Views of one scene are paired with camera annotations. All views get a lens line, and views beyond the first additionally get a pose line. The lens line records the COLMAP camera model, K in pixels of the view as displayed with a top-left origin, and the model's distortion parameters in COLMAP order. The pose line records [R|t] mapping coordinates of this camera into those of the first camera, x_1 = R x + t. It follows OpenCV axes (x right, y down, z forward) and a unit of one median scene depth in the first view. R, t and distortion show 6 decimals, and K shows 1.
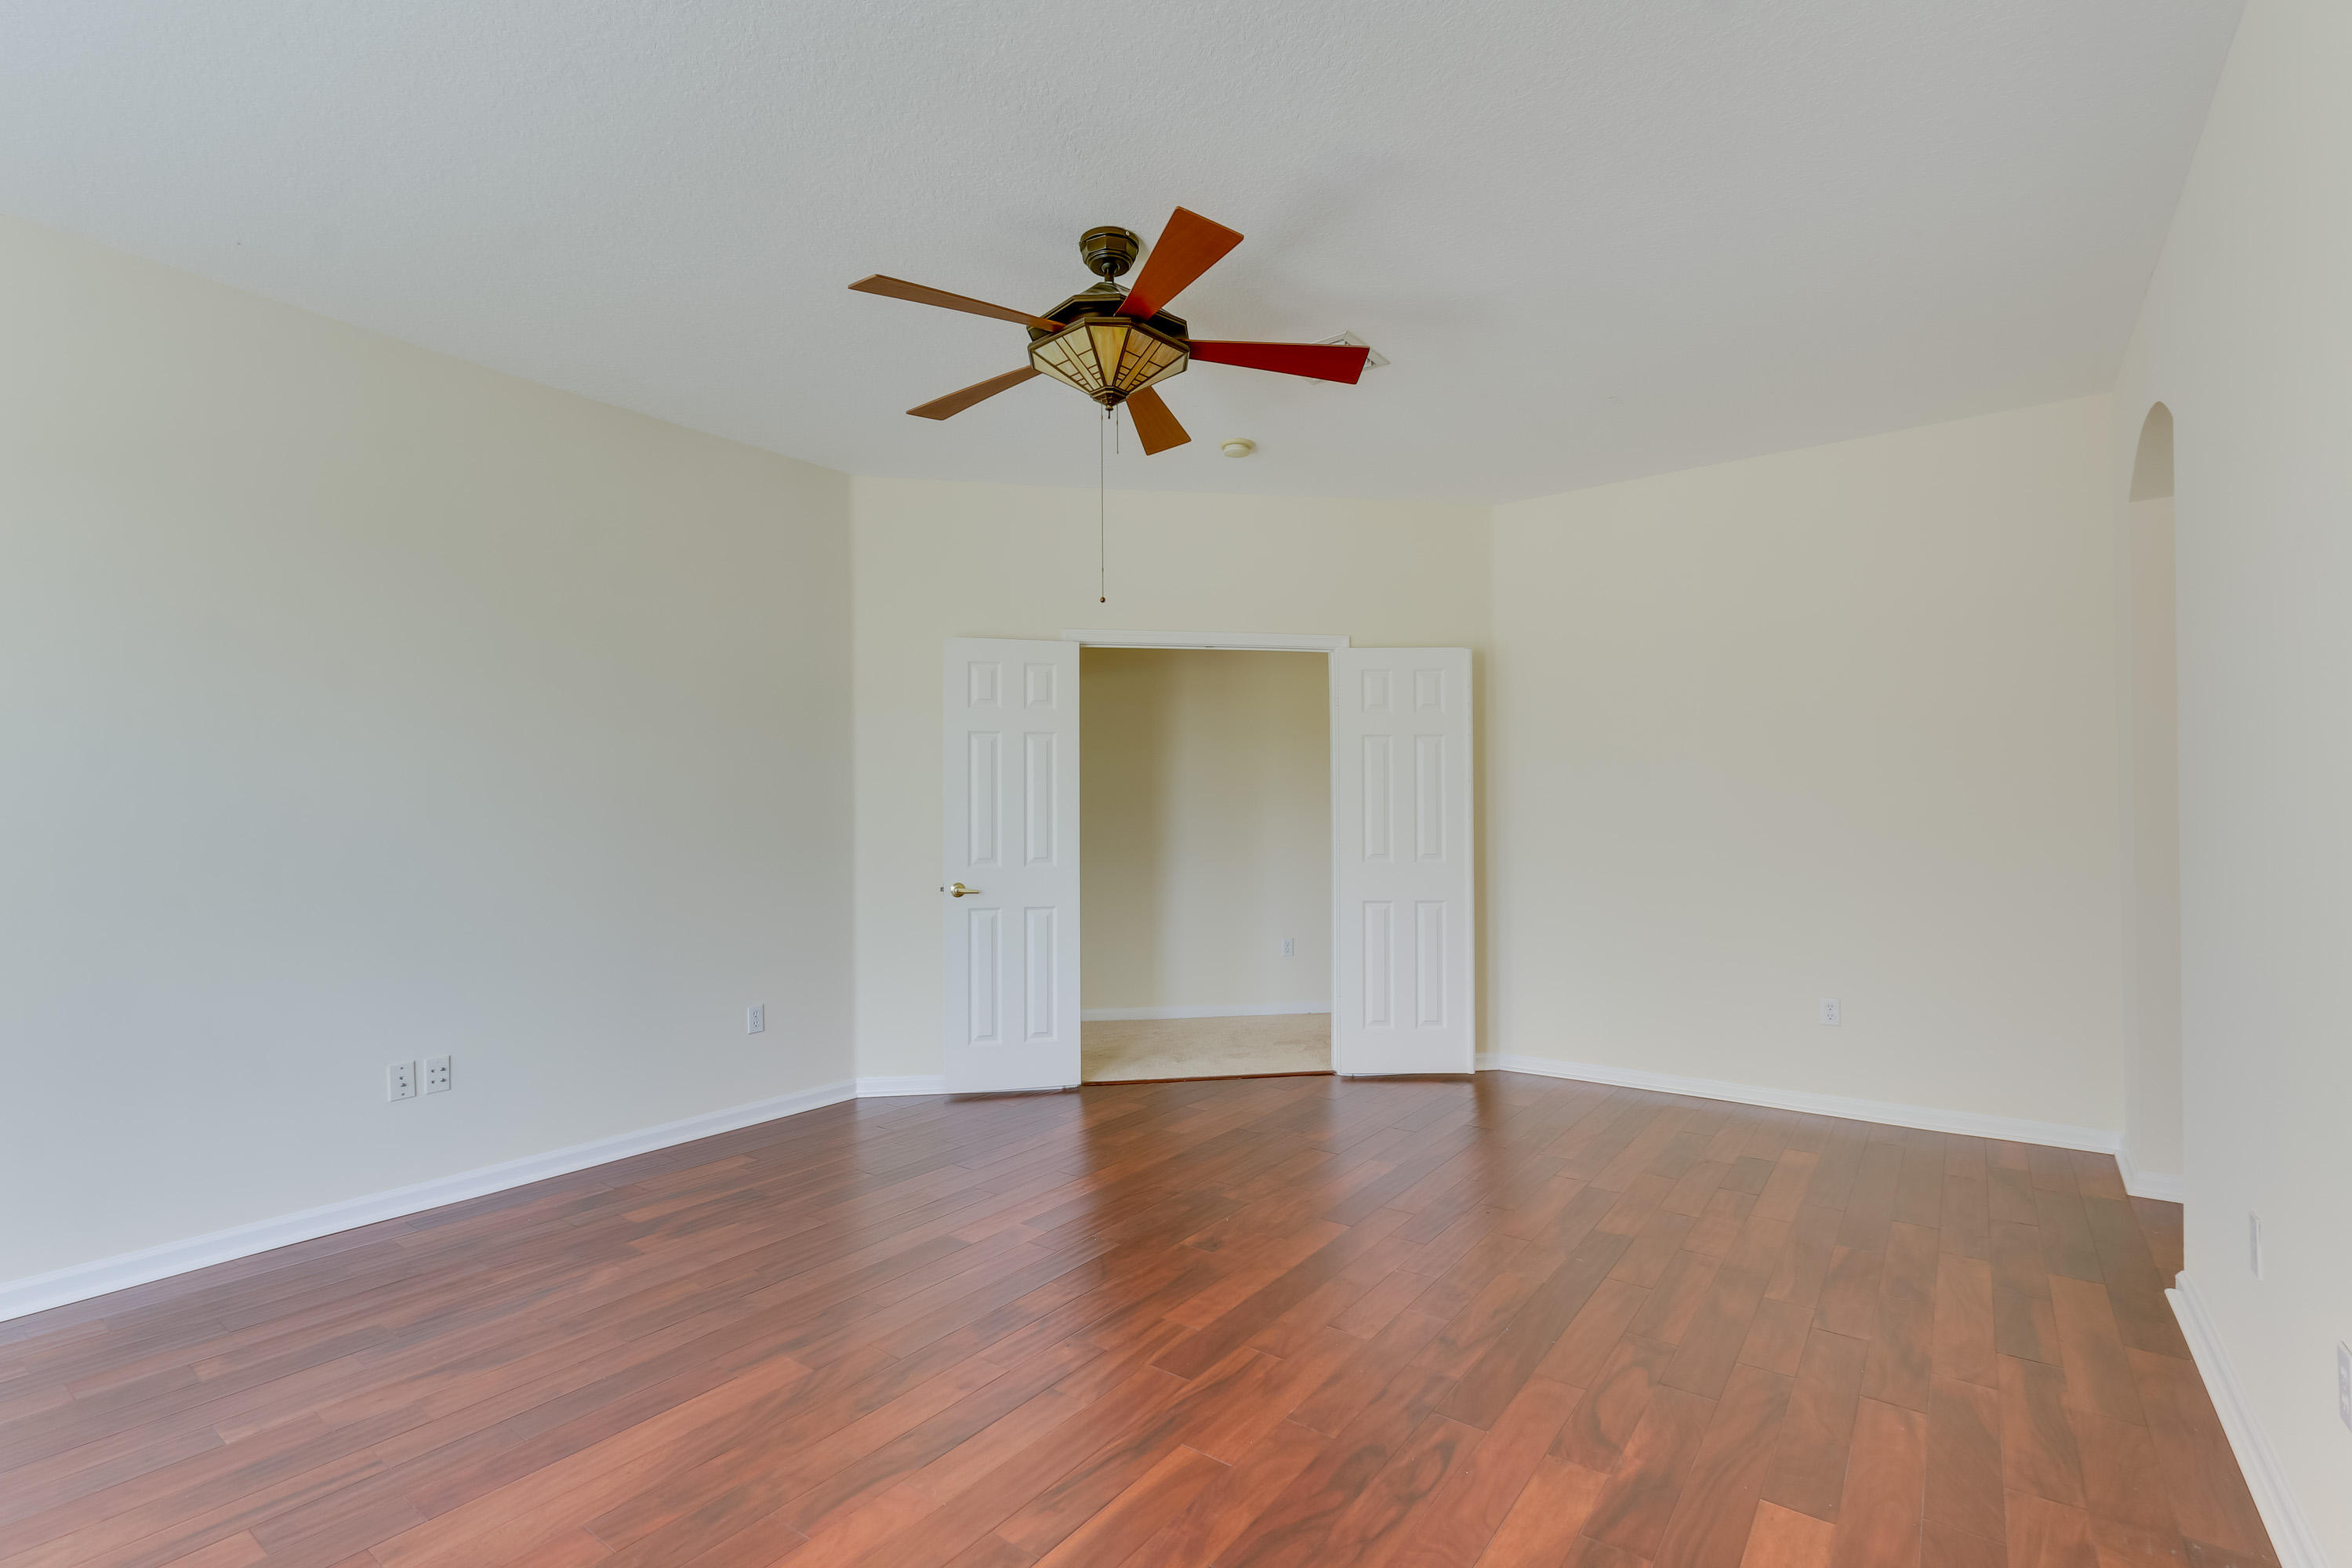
lens RADIAL K [[1065.8, 0, 1183.8], [0, 1065.8, 791.5], [0, 0, 1]] dist [0.001301, 0.003117]
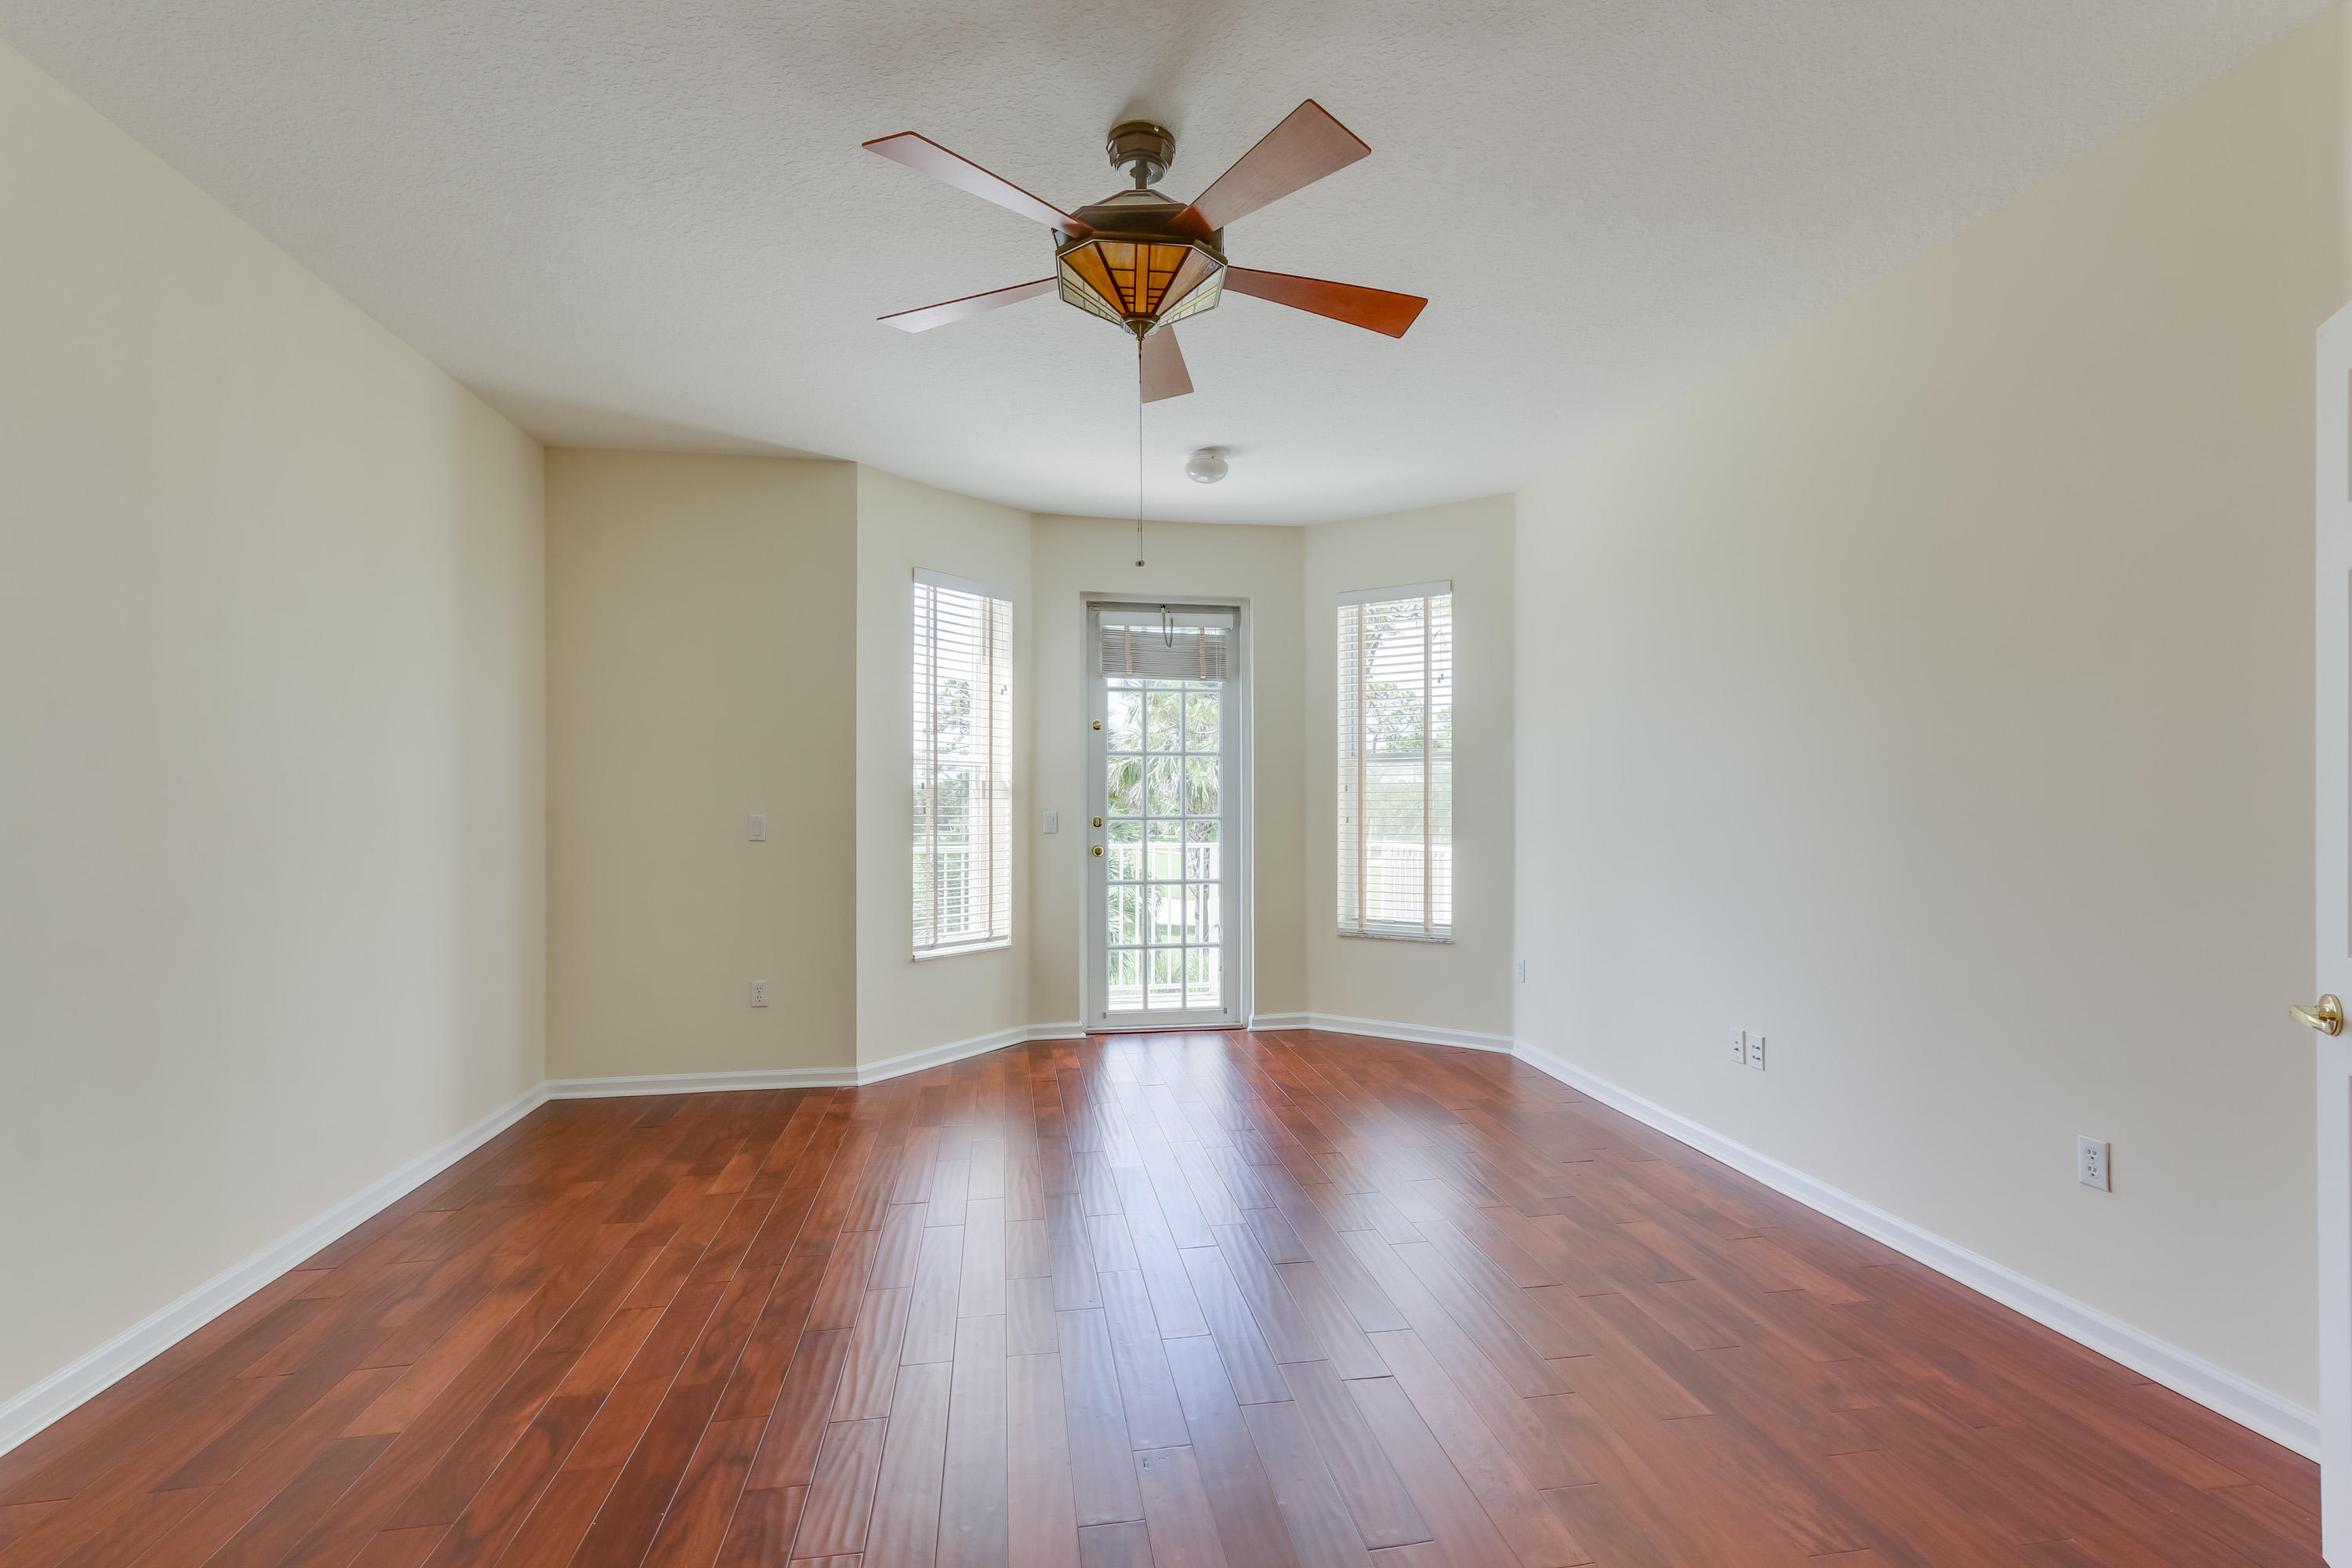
lens RADIAL K [[1065.8, 0, 1186.5], [0, 1065.8, 792.6], [0, 0, 1]] dist [0.001301, 0.003117]
pose [[-0.692714, -0.000201, -0.721212, 0.479675], [0.015750, 0.999757, -0.015407, 0.022348], [0.721040, -0.022032, -0.692543, 1.461704]]
